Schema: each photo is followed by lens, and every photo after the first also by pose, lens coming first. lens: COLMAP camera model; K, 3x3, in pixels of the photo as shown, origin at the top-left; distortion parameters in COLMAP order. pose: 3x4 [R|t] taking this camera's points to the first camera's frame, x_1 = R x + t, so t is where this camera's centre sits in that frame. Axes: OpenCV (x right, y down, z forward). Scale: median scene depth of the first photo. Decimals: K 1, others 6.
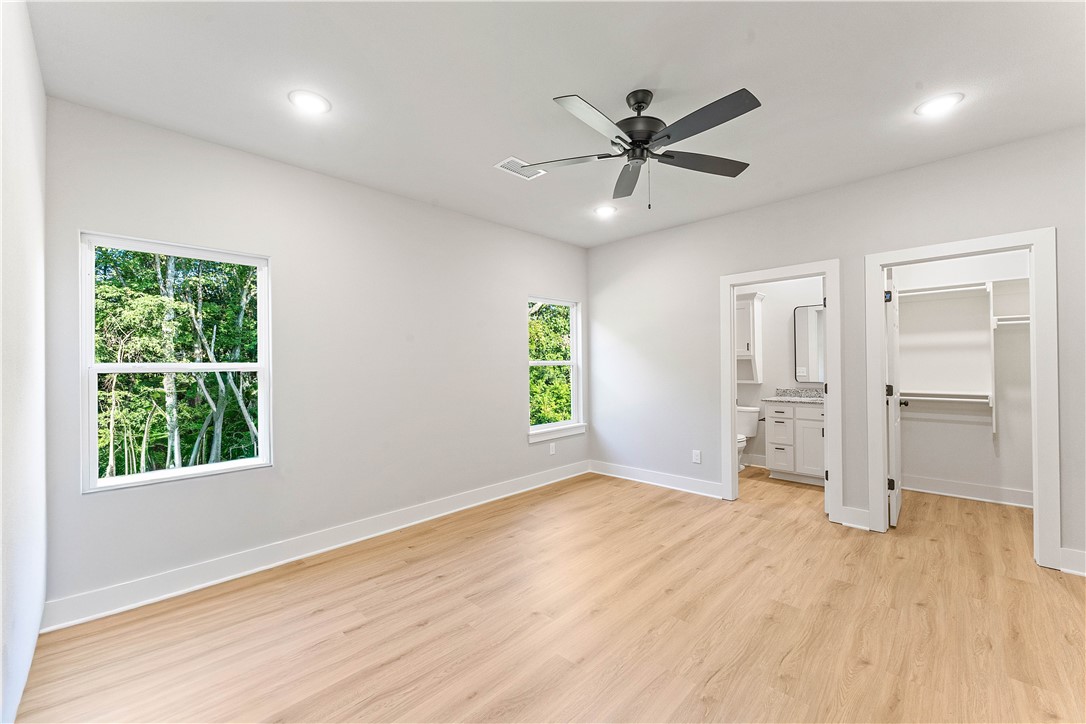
lens RADIAL K [[431.7, 0, 539.1], [0, 431.7, 363.6], [0, 0, 1]] dist [-0.000930, -0.000100]
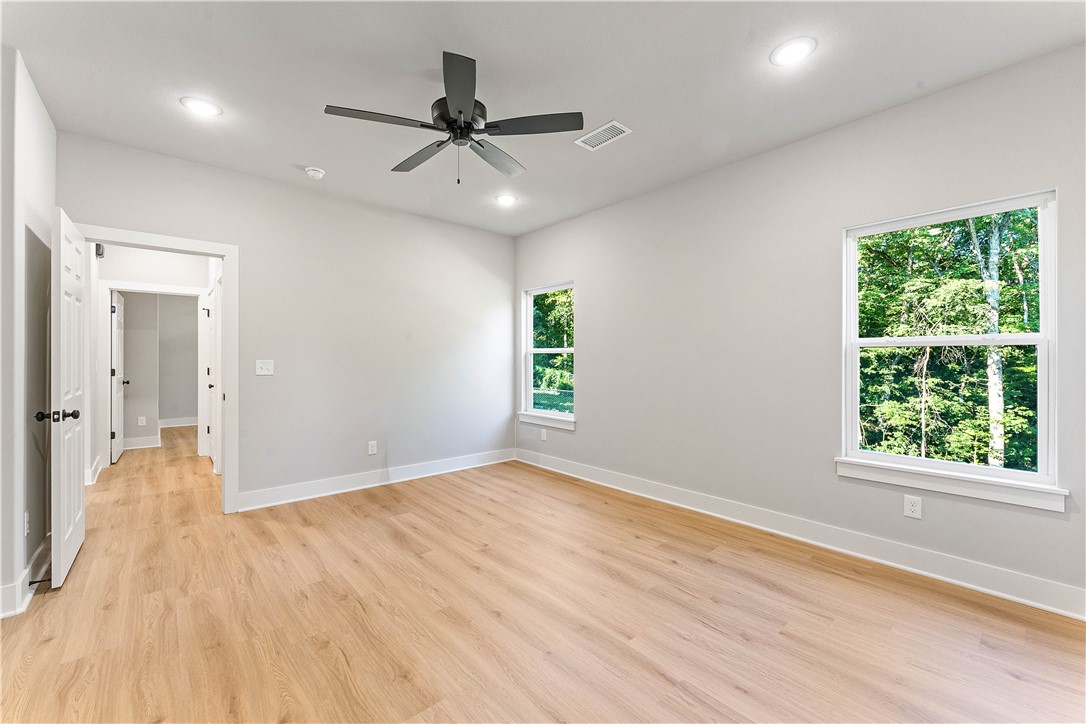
lens RADIAL K [[436.0, 0, 538.2], [0, 436.0, 360.8], [0, 0, 1]] dist [0.000813, -0.000025]
pose [[-0.072405, 0.014982, -0.997263, 0.840246], [0.002276, 0.999887, 0.014856, 0.019963], [0.997373, -0.001194, -0.072431, 0.851503]]
